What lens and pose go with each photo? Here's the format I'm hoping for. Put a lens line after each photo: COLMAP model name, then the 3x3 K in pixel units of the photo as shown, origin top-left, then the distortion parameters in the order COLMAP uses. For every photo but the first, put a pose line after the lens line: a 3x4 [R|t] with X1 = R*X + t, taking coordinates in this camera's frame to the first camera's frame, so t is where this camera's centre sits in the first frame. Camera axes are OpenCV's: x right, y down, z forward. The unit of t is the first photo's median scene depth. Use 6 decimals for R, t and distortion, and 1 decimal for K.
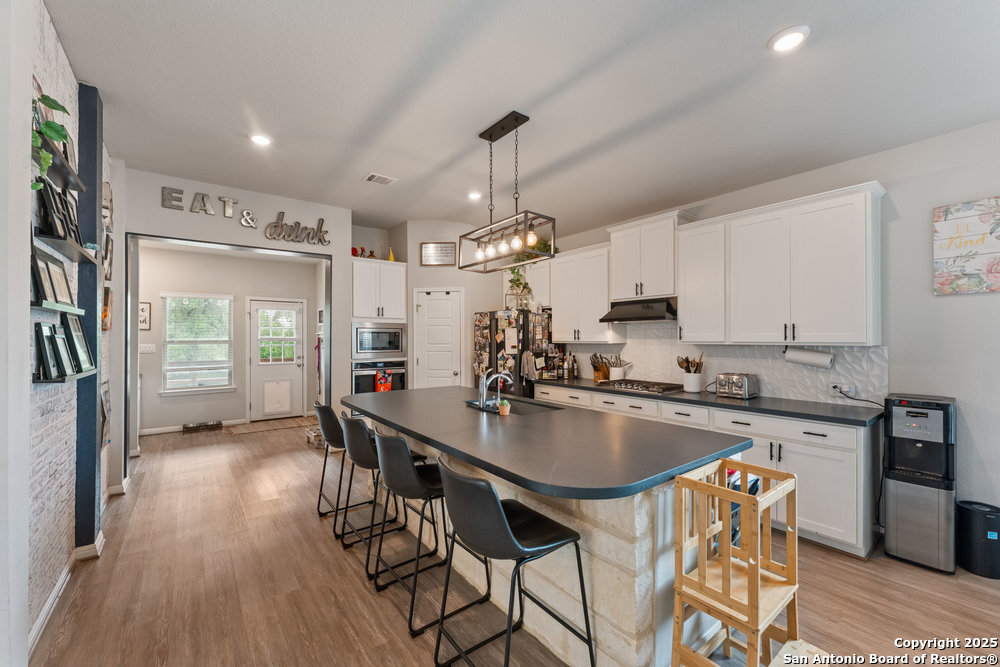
lens RADIAL K [[400.2, 0, 501.0], [0, 400.2, 336.6], [0, 0, 1]] dist [-0.000265, -0.000025]
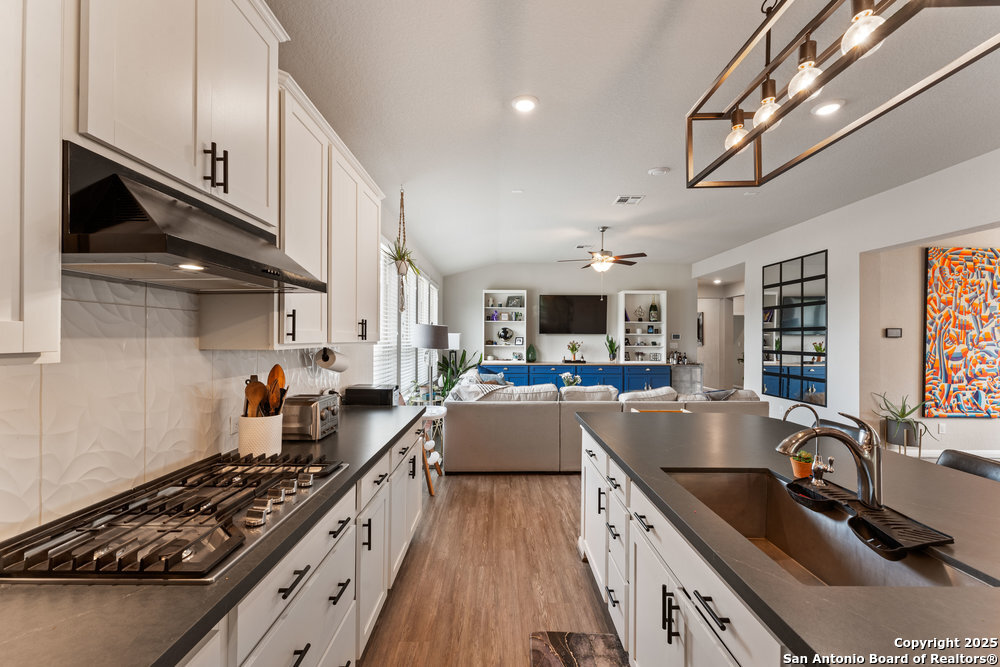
lens RADIAL K [[400.2, 0, 501.0], [0, 400.2, 336.6], [0, 0, 1]] dist [-0.000265, -0.000025]
pose [[-0.794984, 0.001556, 0.606628, 0.002021], [-0.004388, 0.999956, -0.008315, 0.004617], [-0.606614, -0.009272, -0.794942, 0.888644]]
